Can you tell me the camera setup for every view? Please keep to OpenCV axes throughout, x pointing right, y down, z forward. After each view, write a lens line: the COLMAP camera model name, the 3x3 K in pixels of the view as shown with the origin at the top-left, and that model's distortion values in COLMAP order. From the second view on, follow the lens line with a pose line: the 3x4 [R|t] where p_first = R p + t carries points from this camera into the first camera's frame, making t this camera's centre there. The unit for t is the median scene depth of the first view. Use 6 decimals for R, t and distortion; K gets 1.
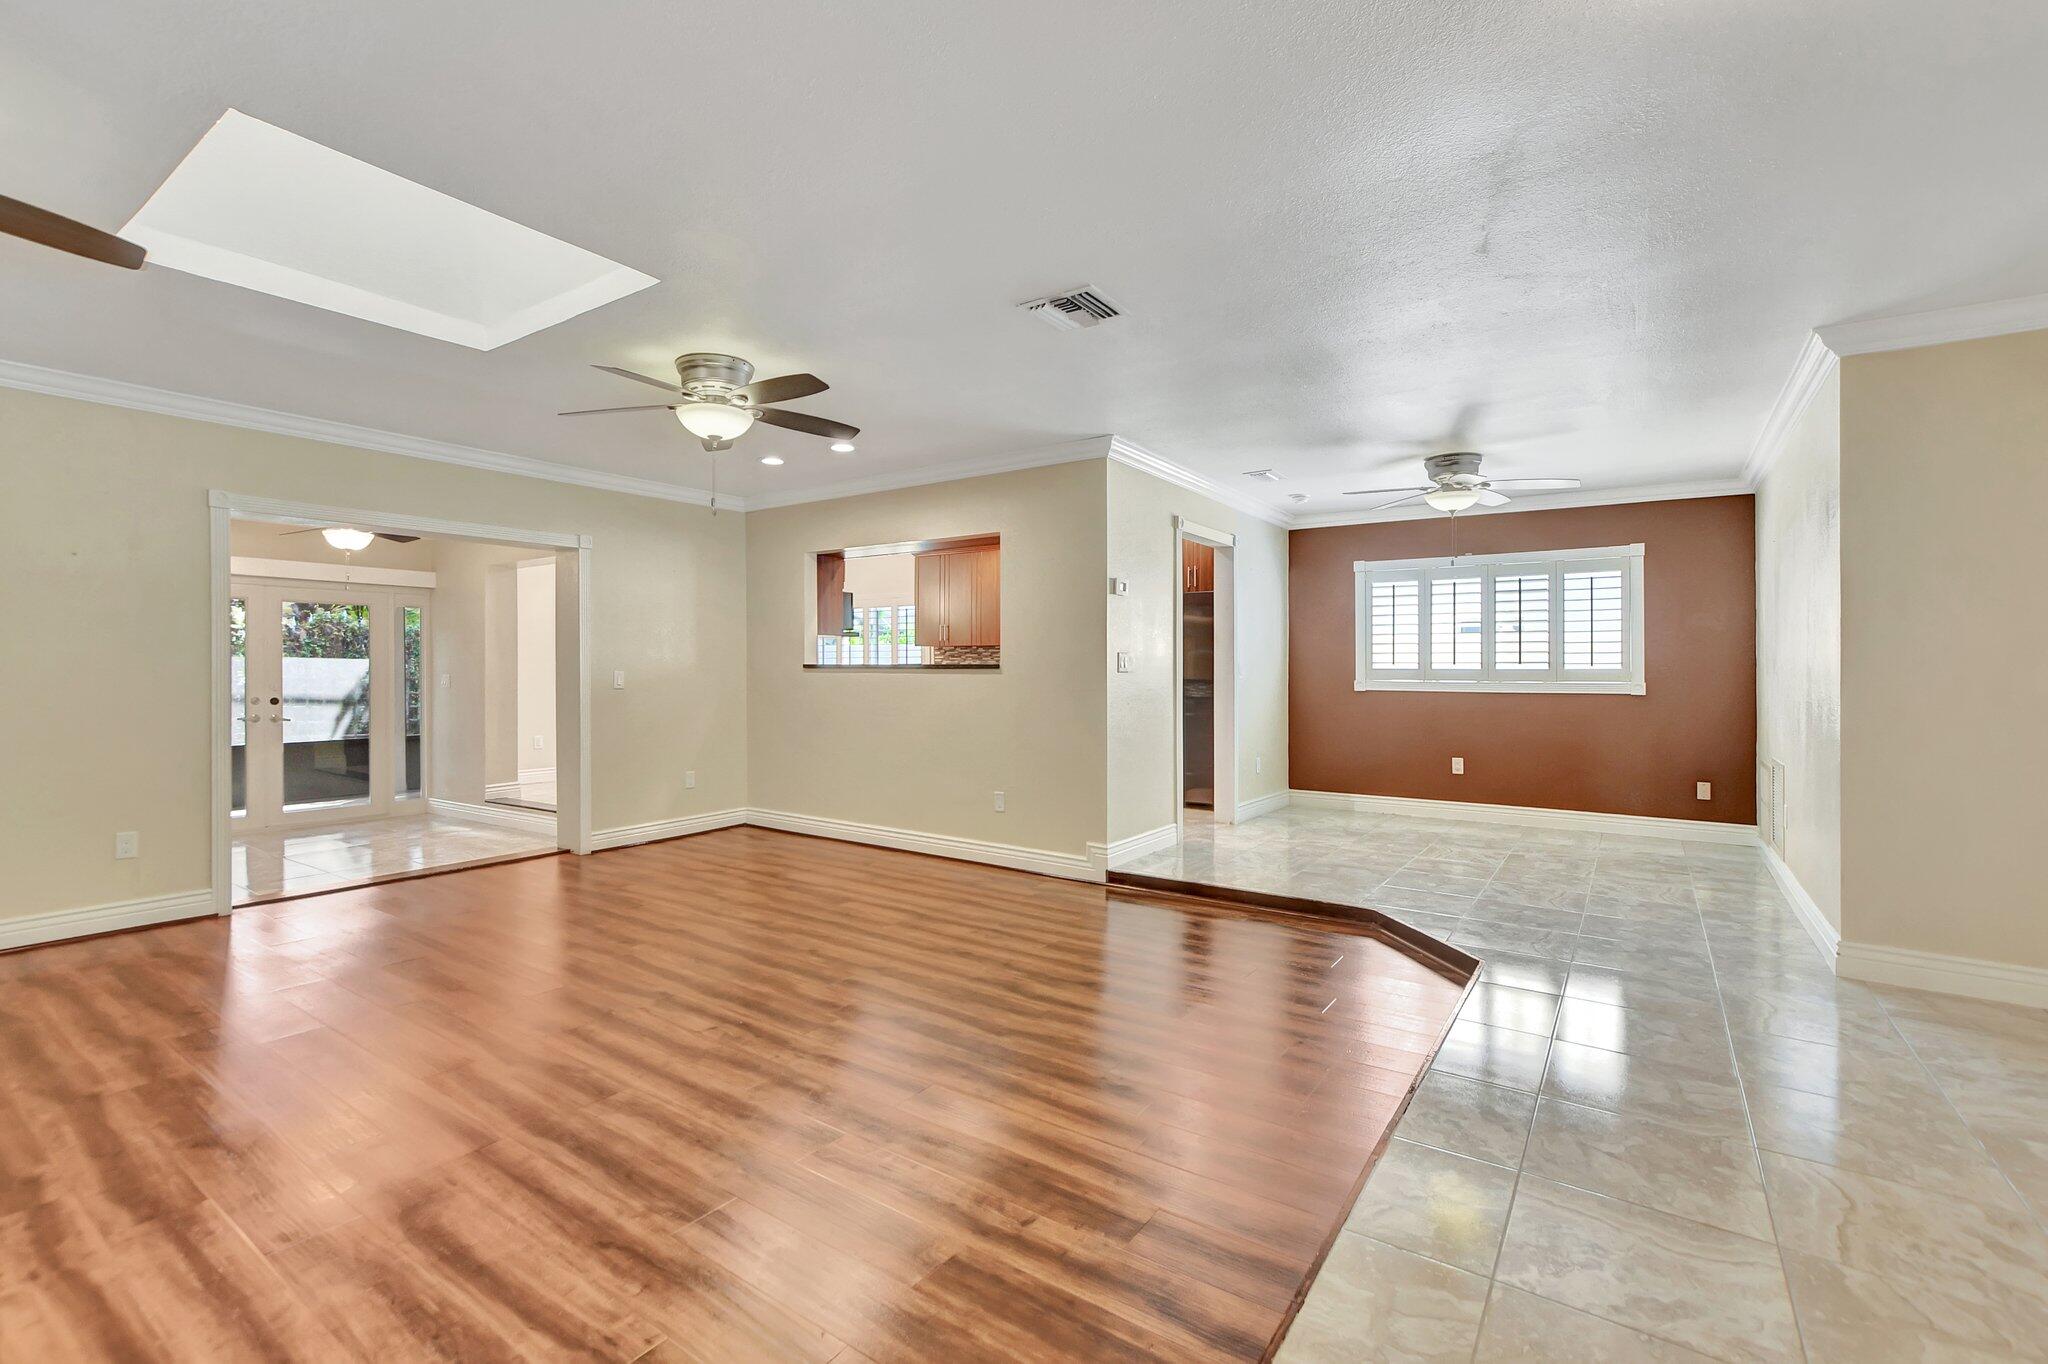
lens RADIAL K [[928.9, 0, 967.7], [0, 928.9, 658.3], [0, 0, 1]] dist [-0.013512, -0.000058]
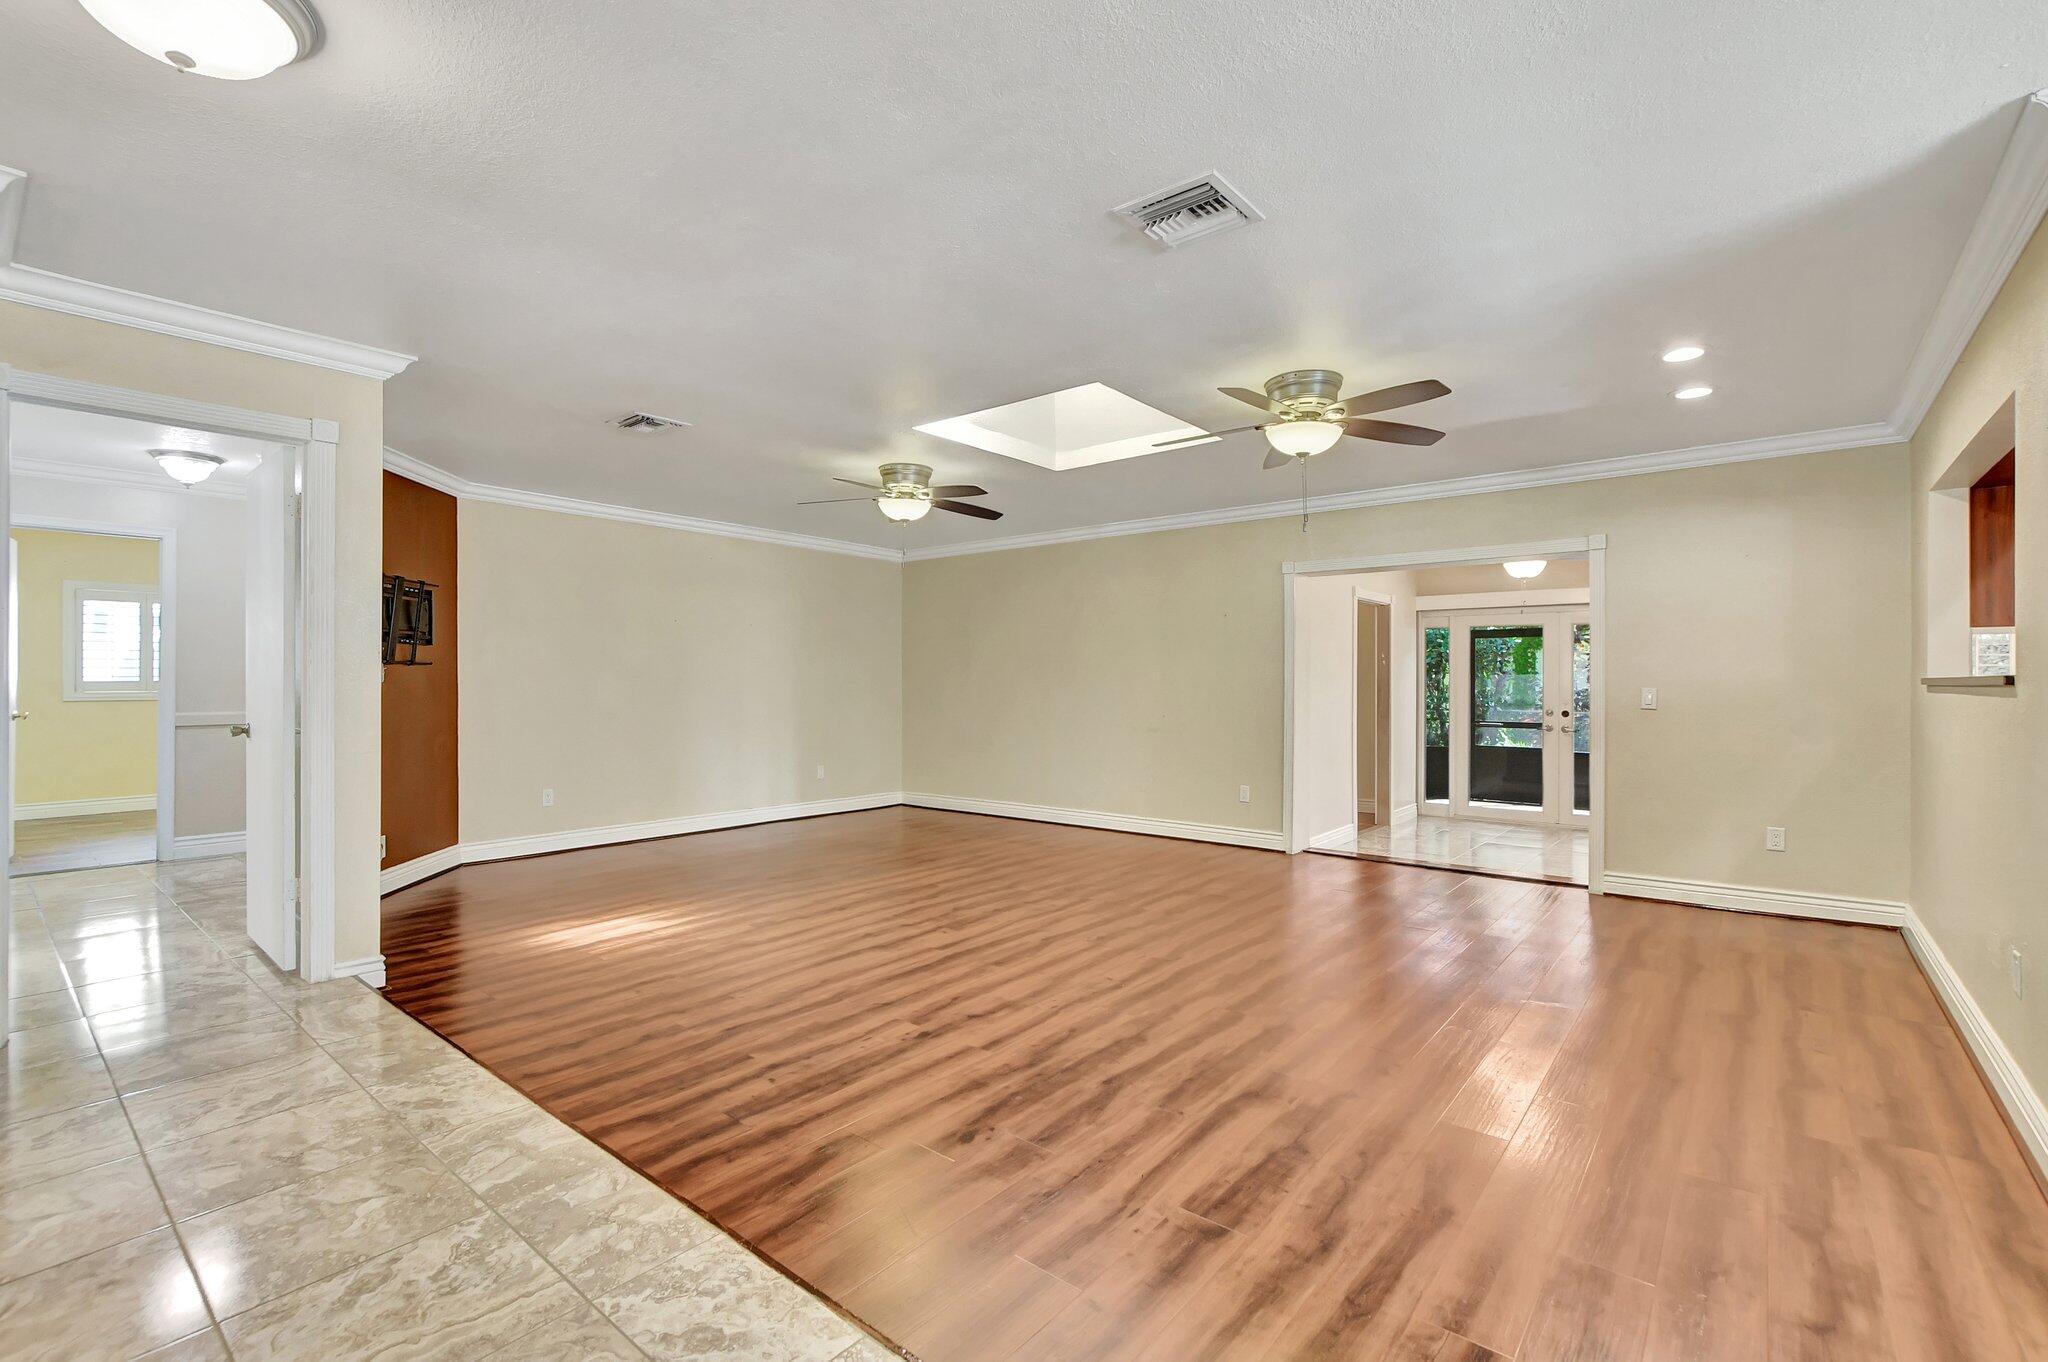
lens RADIAL K [[914.9, 0, 1024.0], [0, 914.9, 681.0], [0, 0, 1]] dist [-0.025751, -0.000230]
pose [[-0.063812, -0.006061, -0.997944, 0.471212], [0.003930, 0.999972, -0.006325, 0.010365], [0.997954, -0.004326, -0.063786, 0.497224]]
